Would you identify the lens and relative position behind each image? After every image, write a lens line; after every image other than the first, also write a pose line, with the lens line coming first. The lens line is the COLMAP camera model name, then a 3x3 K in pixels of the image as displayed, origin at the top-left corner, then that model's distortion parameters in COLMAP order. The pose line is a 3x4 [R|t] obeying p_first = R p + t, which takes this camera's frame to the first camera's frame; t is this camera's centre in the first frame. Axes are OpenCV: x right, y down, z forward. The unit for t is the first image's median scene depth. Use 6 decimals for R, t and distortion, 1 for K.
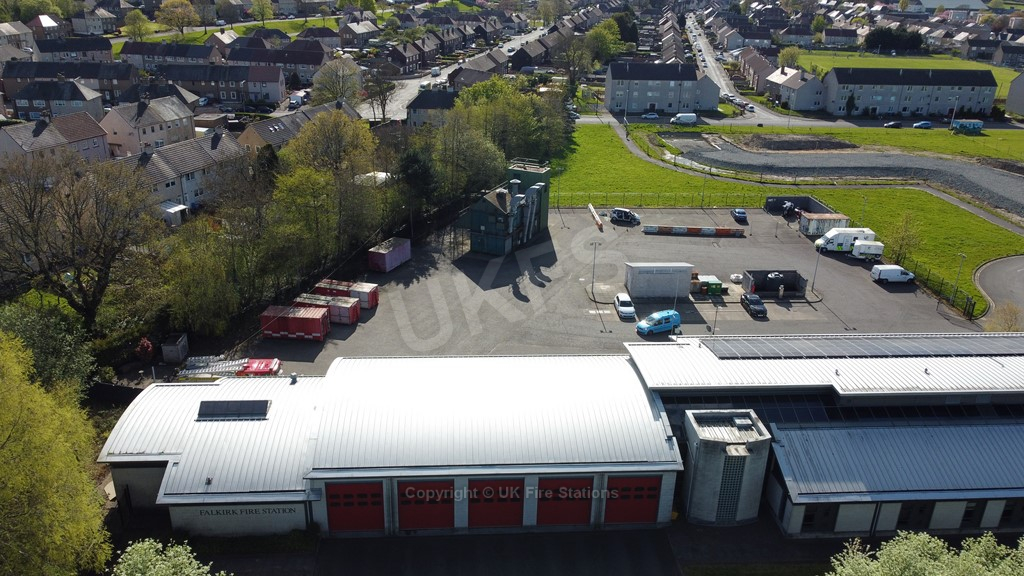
lens RADIAL K [[774.3, 0, 512.0], [0, 774.3, 288.0], [0, 0, 1]] dist [0.006421, -0.009908]
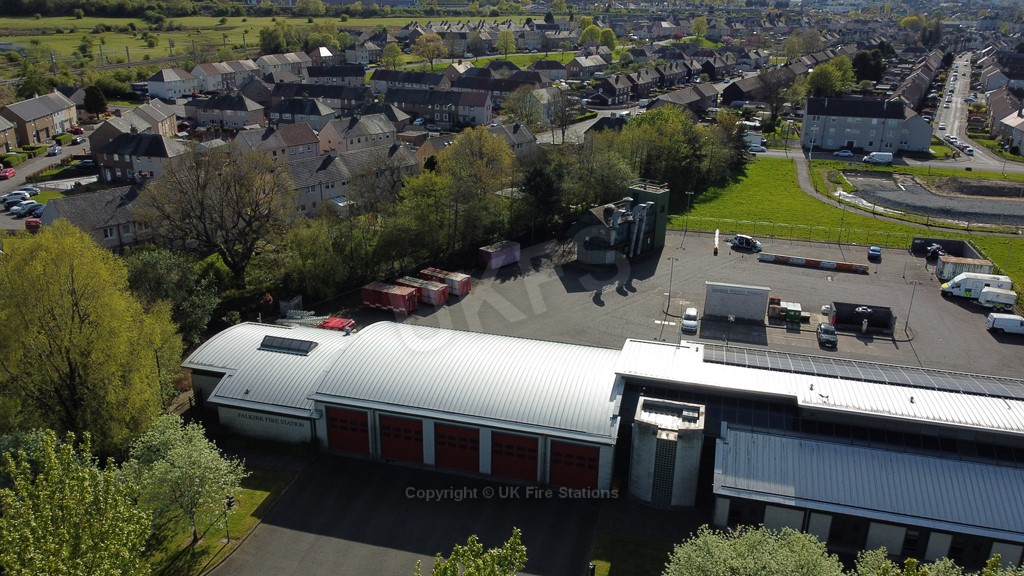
lens RADIAL K [[774.3, 0, 512.0], [0, 774.3, 288.0], [0, 0, 1]] dist [0.006421, -0.009908]
pose [[0.946340, 0.102594, -0.306456, 0.190731], [-0.115875, 0.992939, -0.025412, 0.028428], [0.301685, 0.059559, 0.951546, -0.049055]]
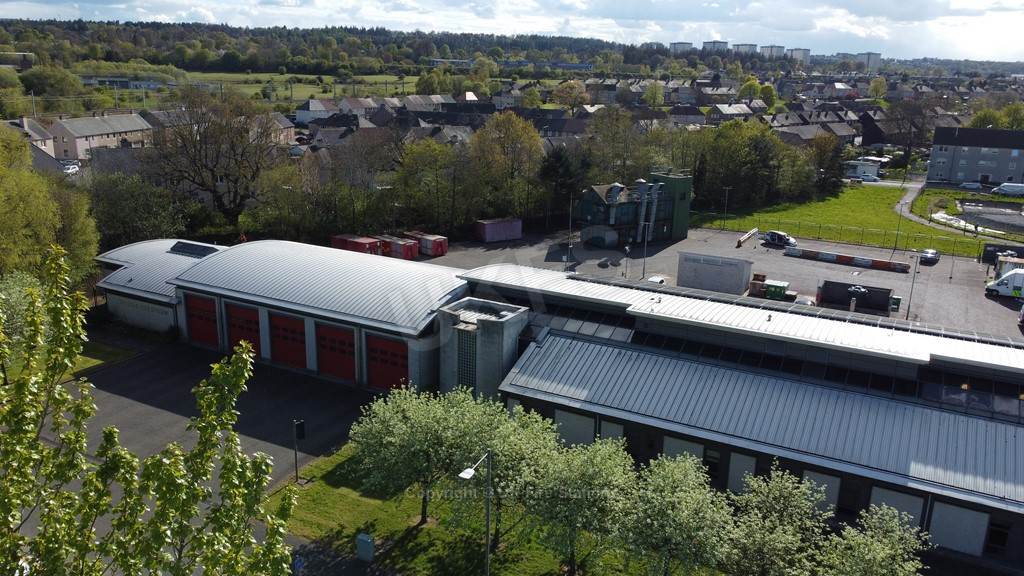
lens RADIAL K [[774.3, 0, 512.0], [0, 774.3, 288.0], [0, 0, 1]] dist [0.006421, -0.009908]
pose [[0.840509, 0.137033, -0.524183, 0.405555], [-0.208437, 0.974809, -0.079385, 0.109861], [0.500099, 0.175983, 0.847898, 0.095994]]
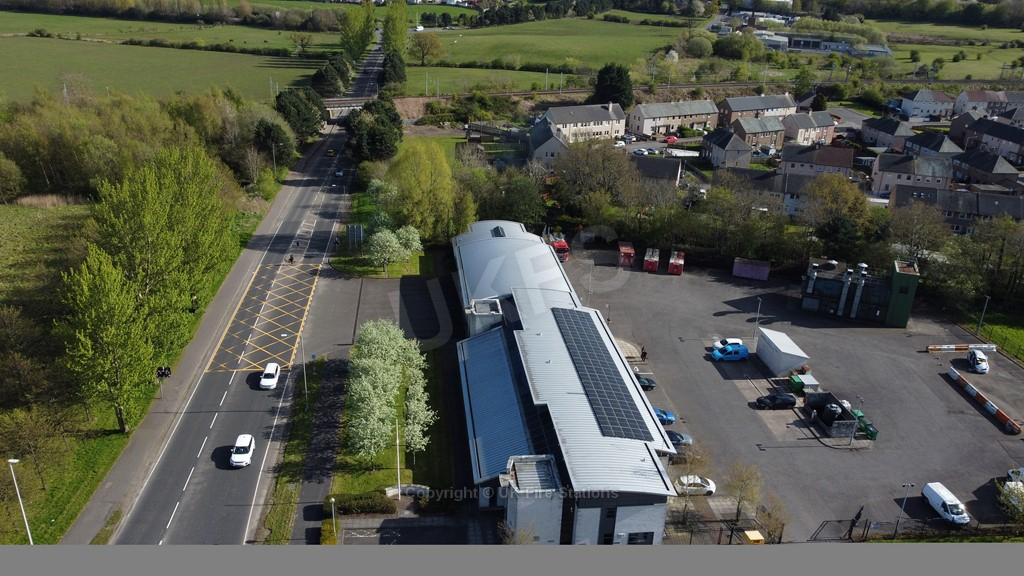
lens RADIAL K [[774.3, 0, 512.0], [0, 774.3, 288.0], [0, 0, 1]] dist [0.006421, -0.009908]
pose [[0.050333, 0.364356, -0.929899, 1.033563], [-0.415706, 0.854234, 0.312208, -0.248333], [0.908105, 0.370850, 0.194461, 0.331194]]
